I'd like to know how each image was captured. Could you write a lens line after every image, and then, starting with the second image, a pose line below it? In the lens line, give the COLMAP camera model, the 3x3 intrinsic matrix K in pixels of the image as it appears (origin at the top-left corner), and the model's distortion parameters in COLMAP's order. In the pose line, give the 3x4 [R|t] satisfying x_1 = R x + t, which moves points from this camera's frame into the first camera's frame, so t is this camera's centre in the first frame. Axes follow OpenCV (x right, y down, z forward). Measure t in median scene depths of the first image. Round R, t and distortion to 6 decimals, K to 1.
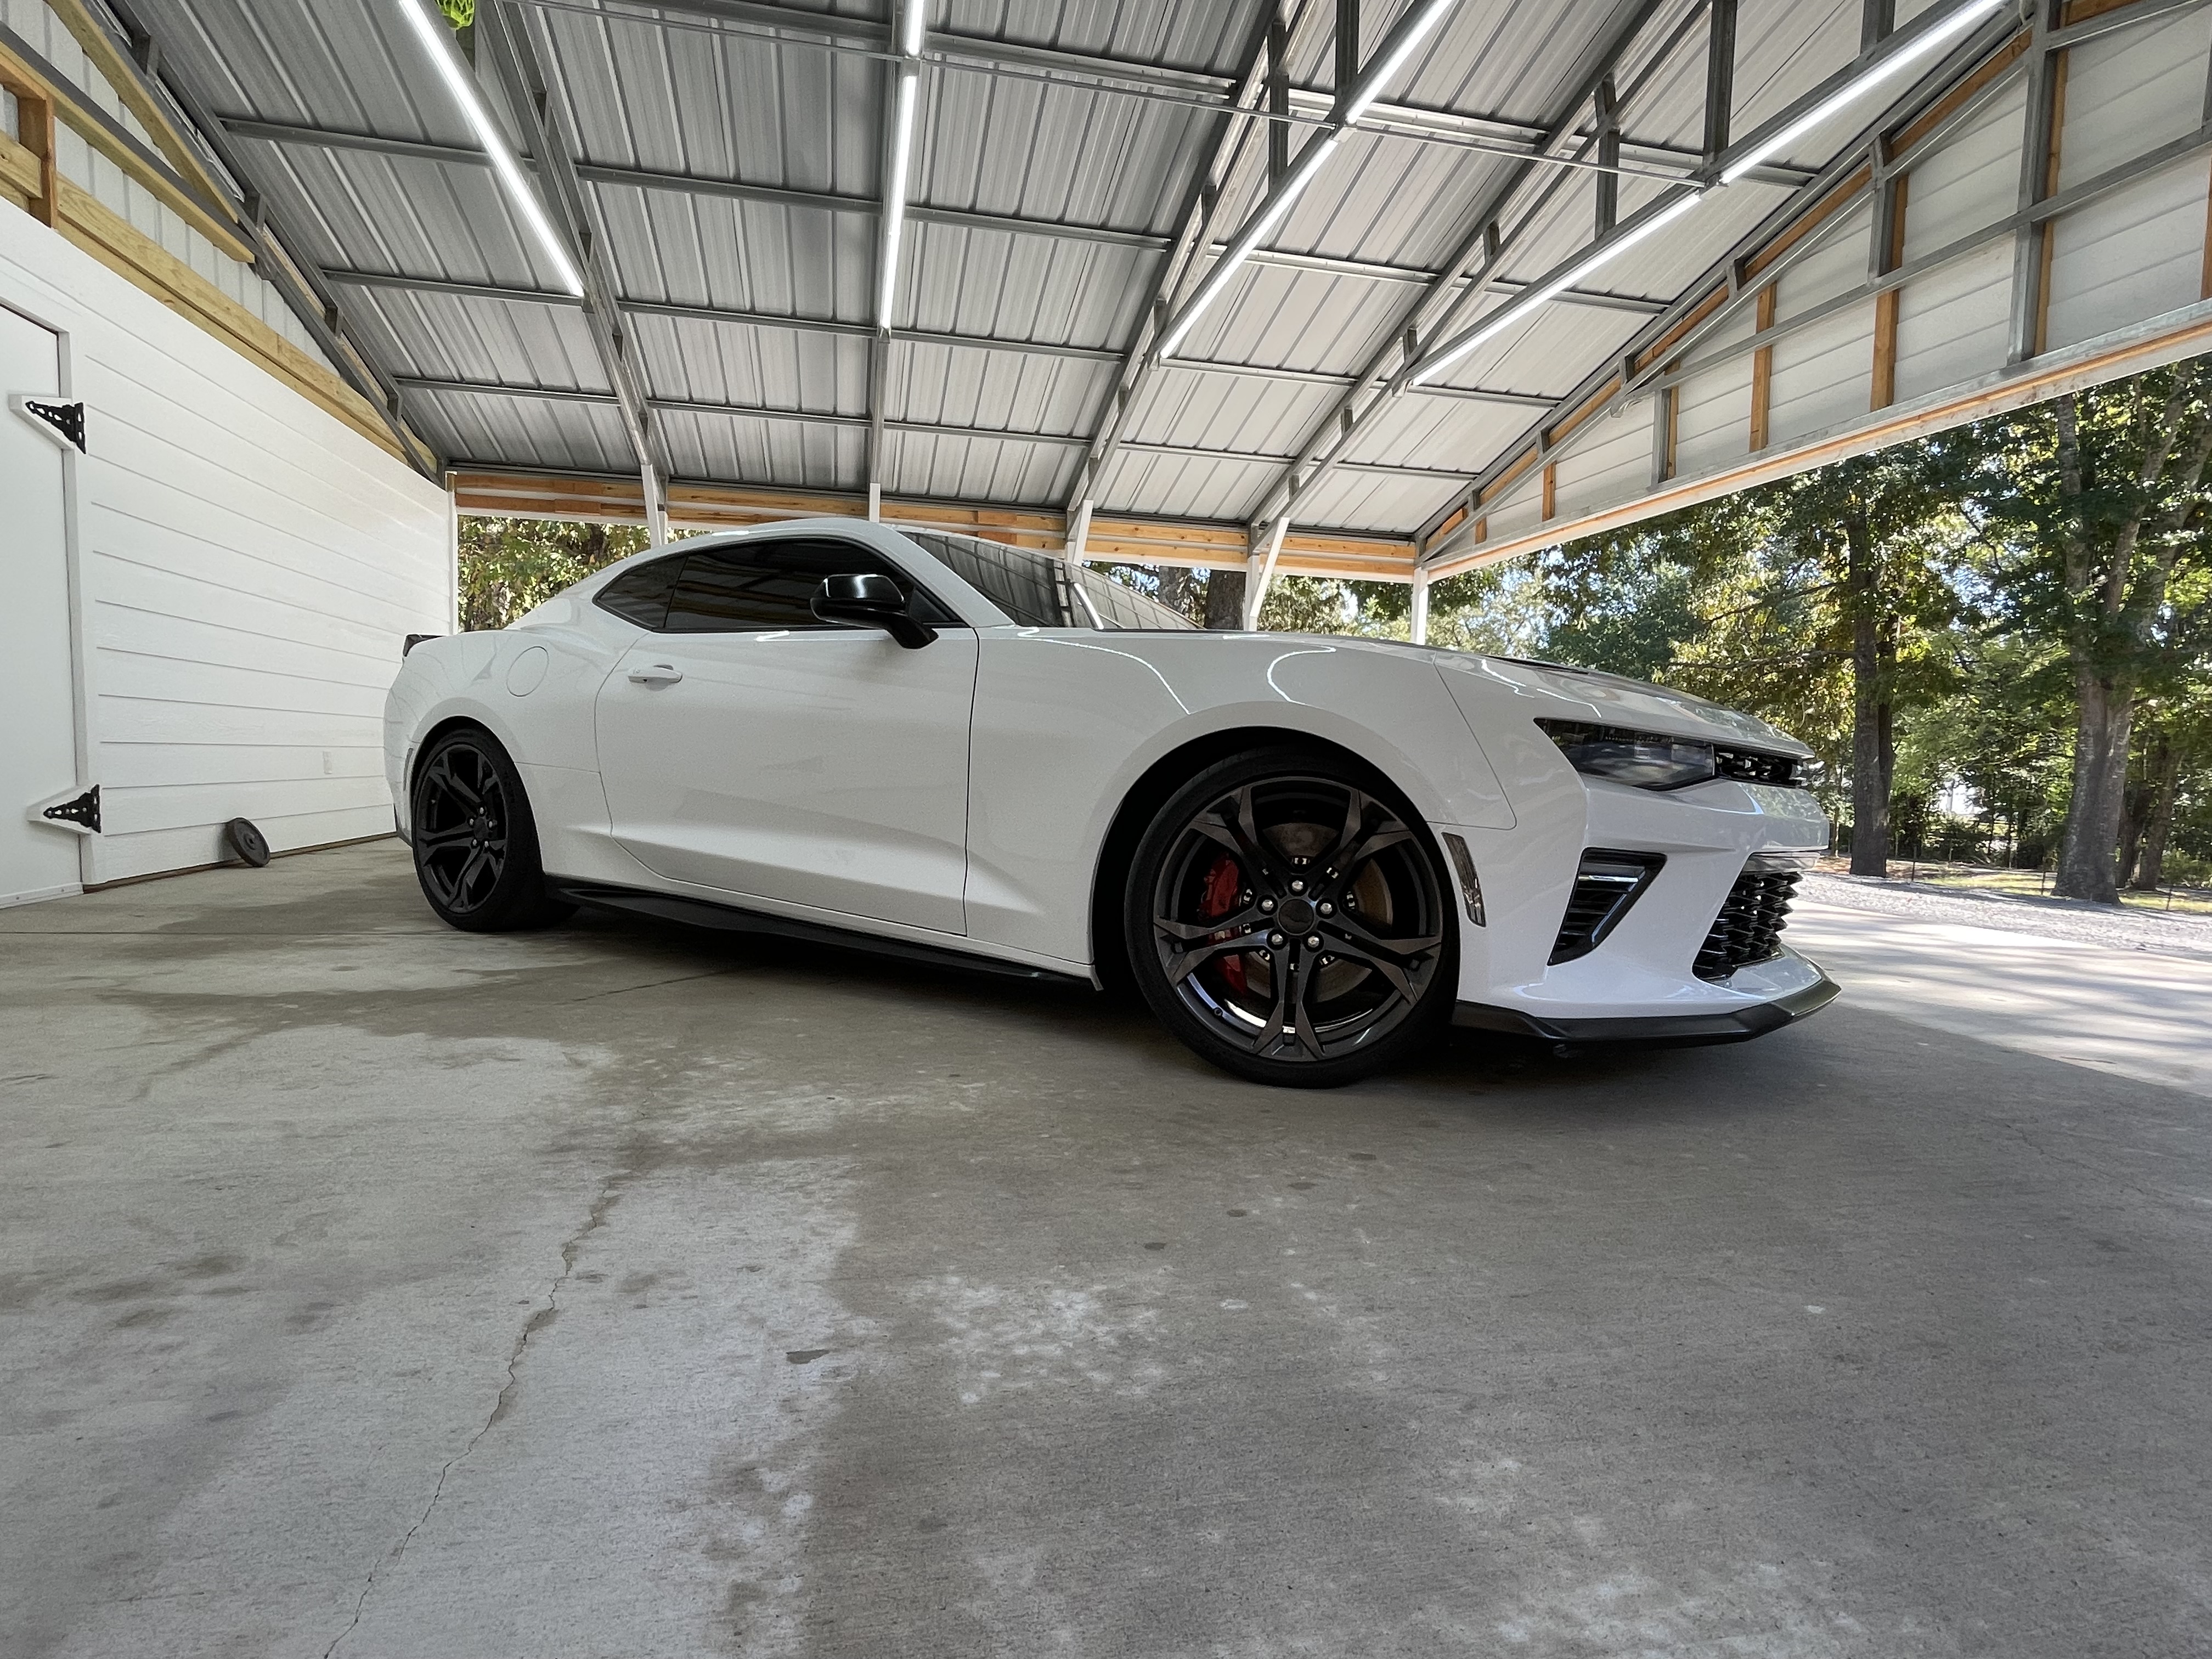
lens RADIAL K [[1129.8, 0, 1111.6], [0, 1129.8, 842.5], [0, 0, 1]] dist [-0.014323, 0.002175]
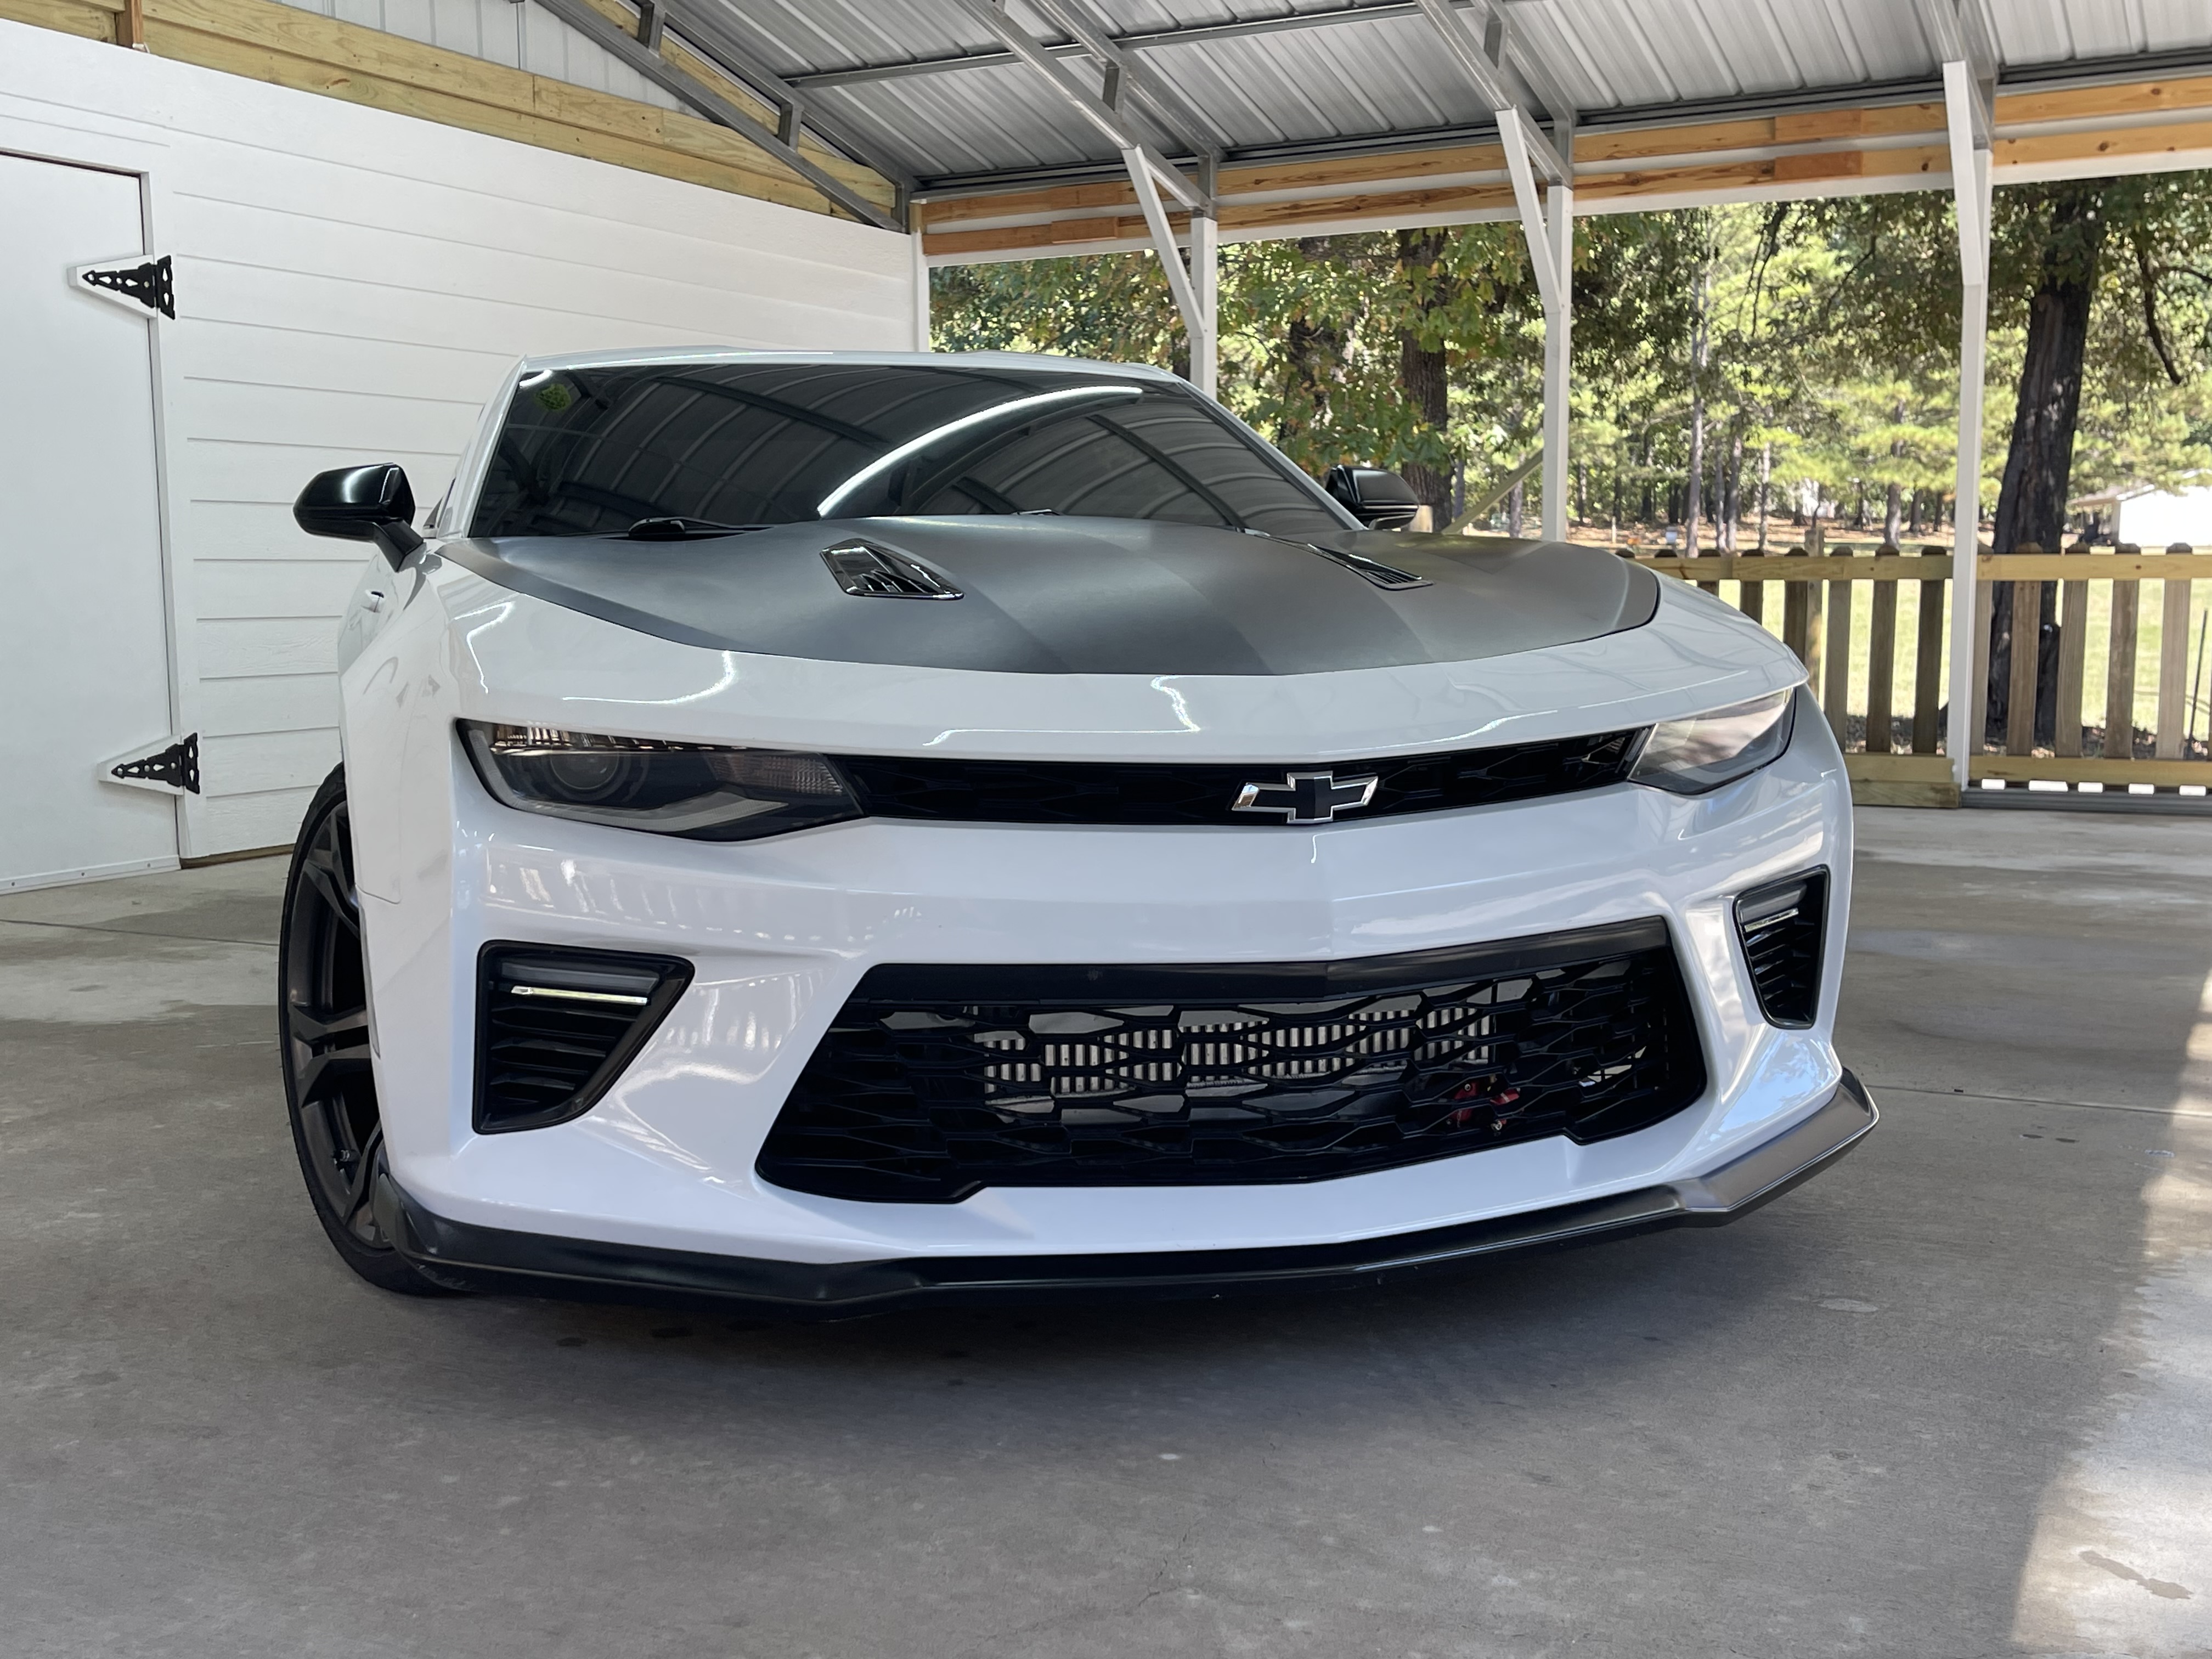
lens RADIAL K [[2353.3, 0, 1194.3], [0, 2353.3, 784.3], [0, 0, 1]] dist [0.043935, -0.012065]
pose [[0.782352, 0.017673, -0.622586, 0.439672], [-0.011241, 0.999835, 0.014256, -0.029661], [0.622735, -0.004155, 0.782422, 0.076247]]
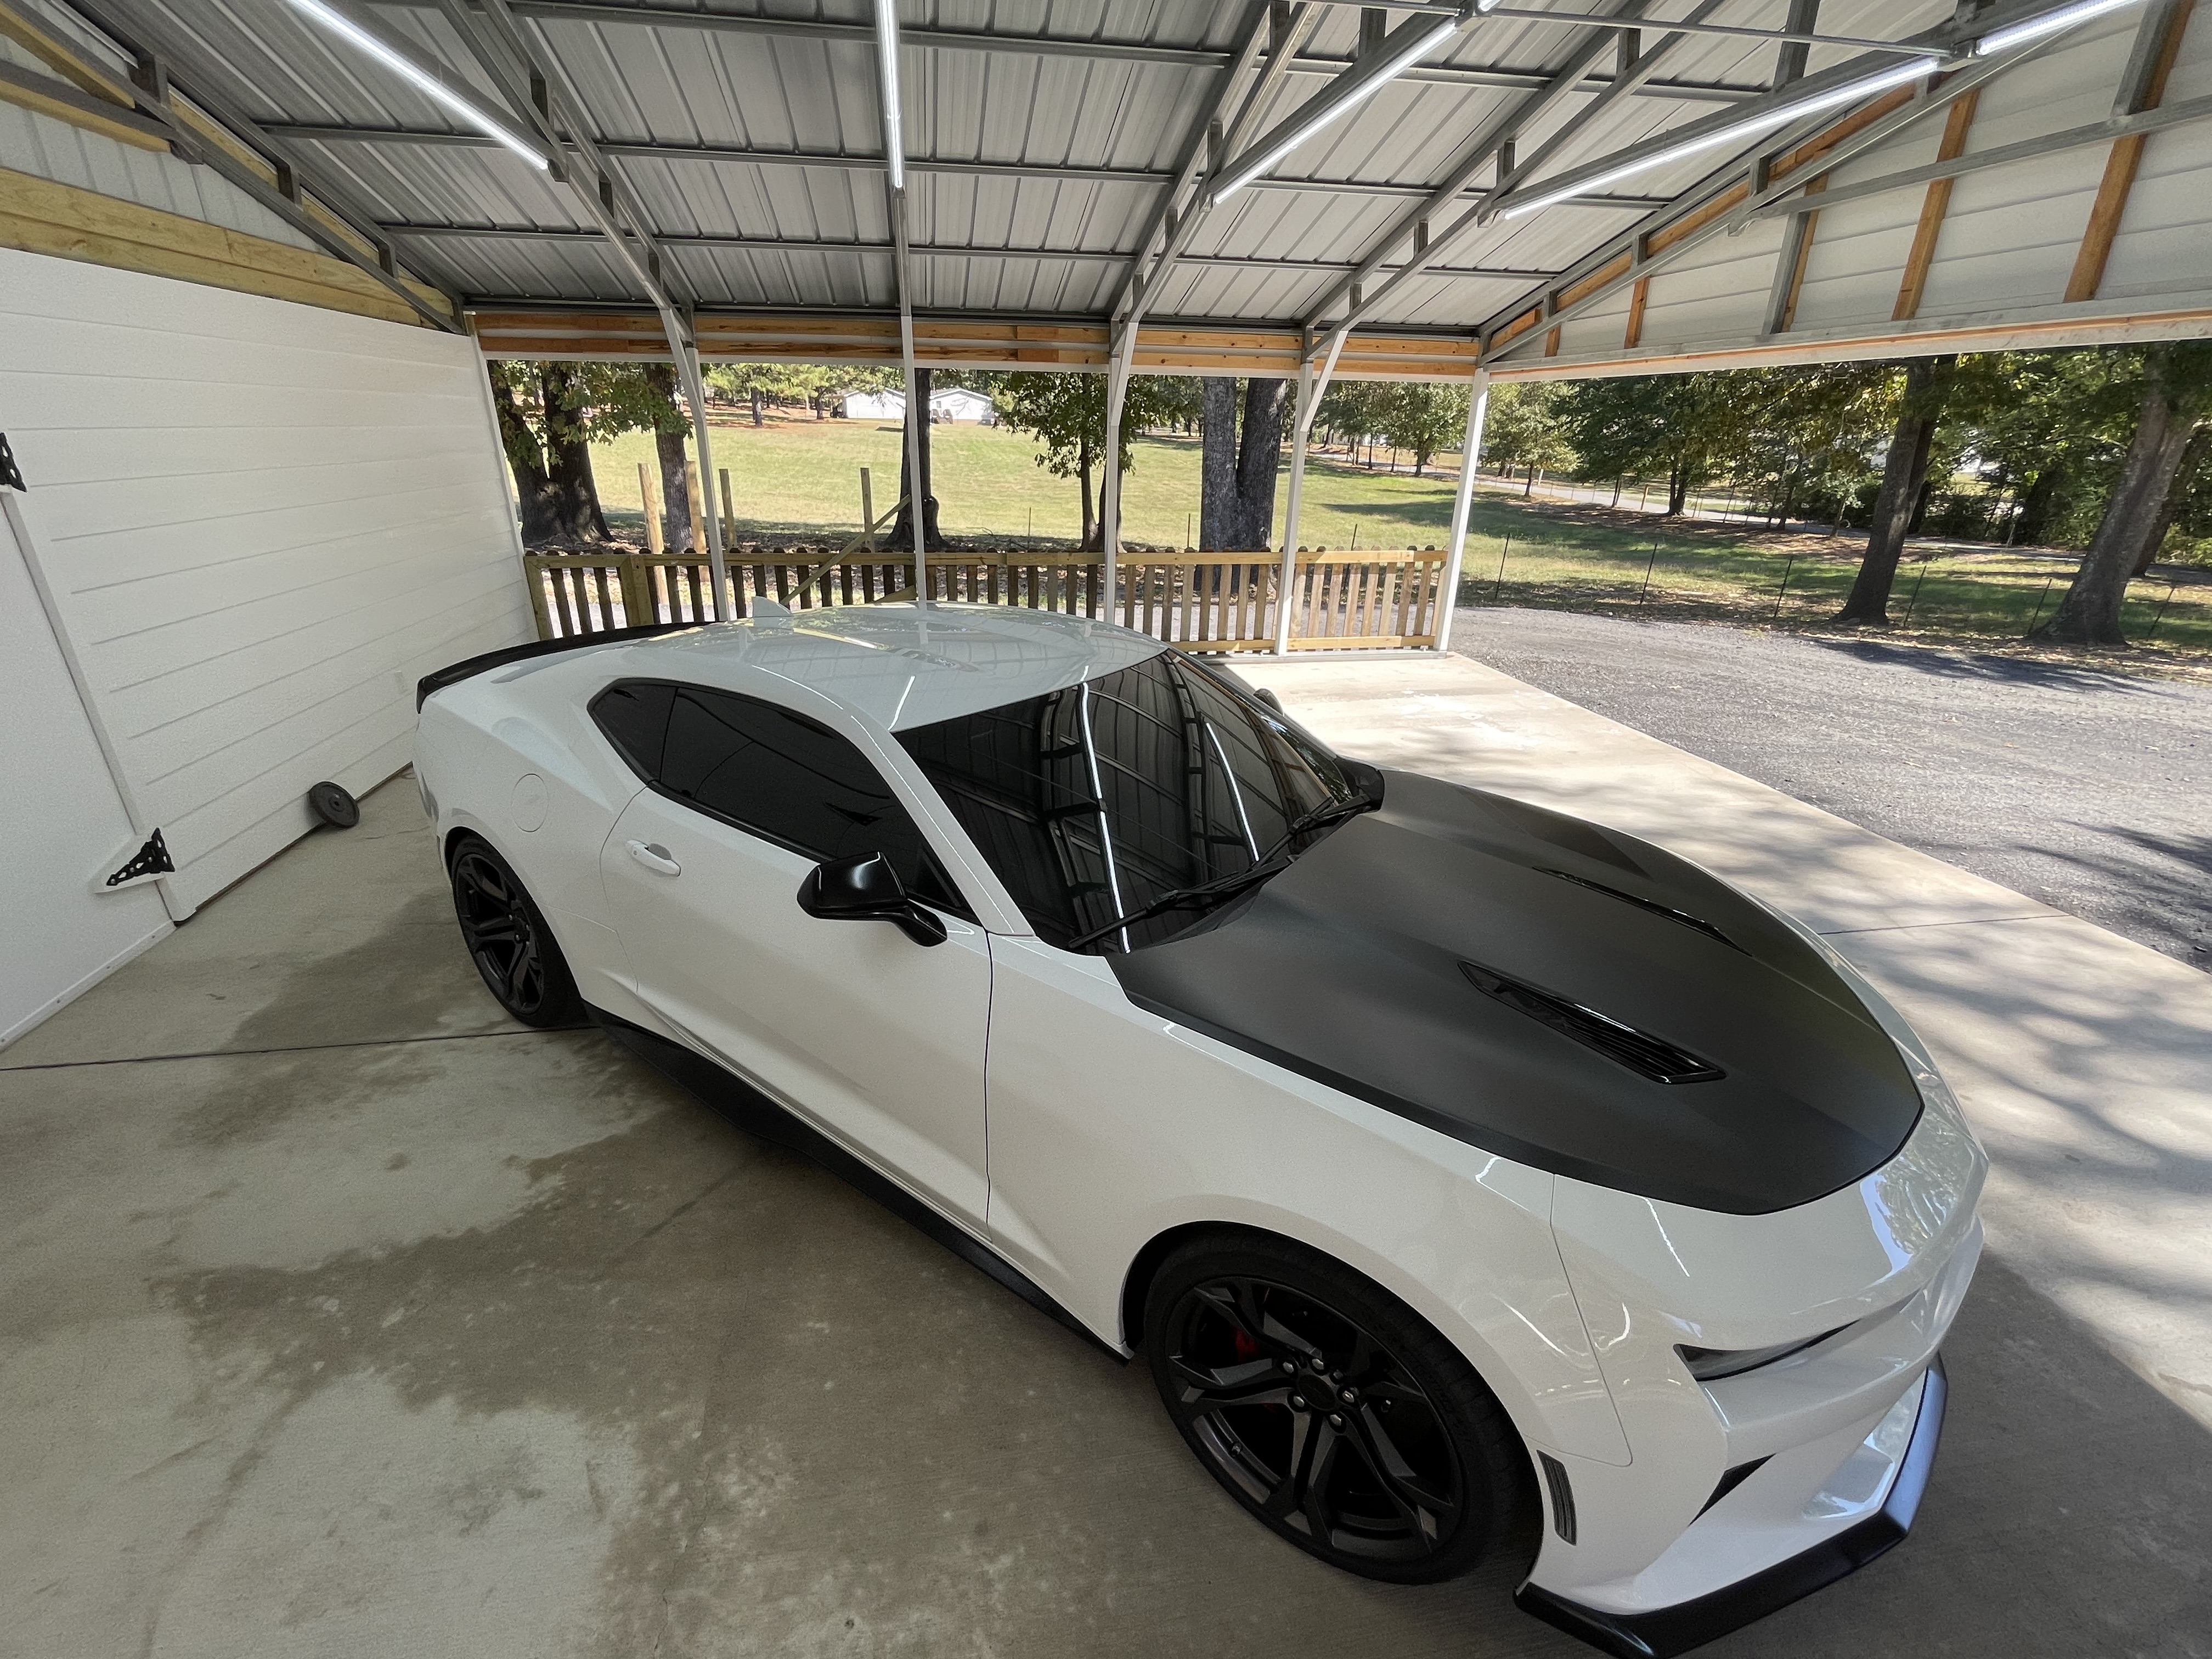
lens RADIAL K [[964.4, 0, 1106.0], [0, 964.4, 829.5], [0, 0, 1]] dist [-0.004336, -0.001036]
pose [[0.998685, 0.007510, -0.050718, 0.001510], [0.008866, 0.949018, 0.315096, -0.199849], [0.050499, -0.315131, 0.947704, 0.134061]]
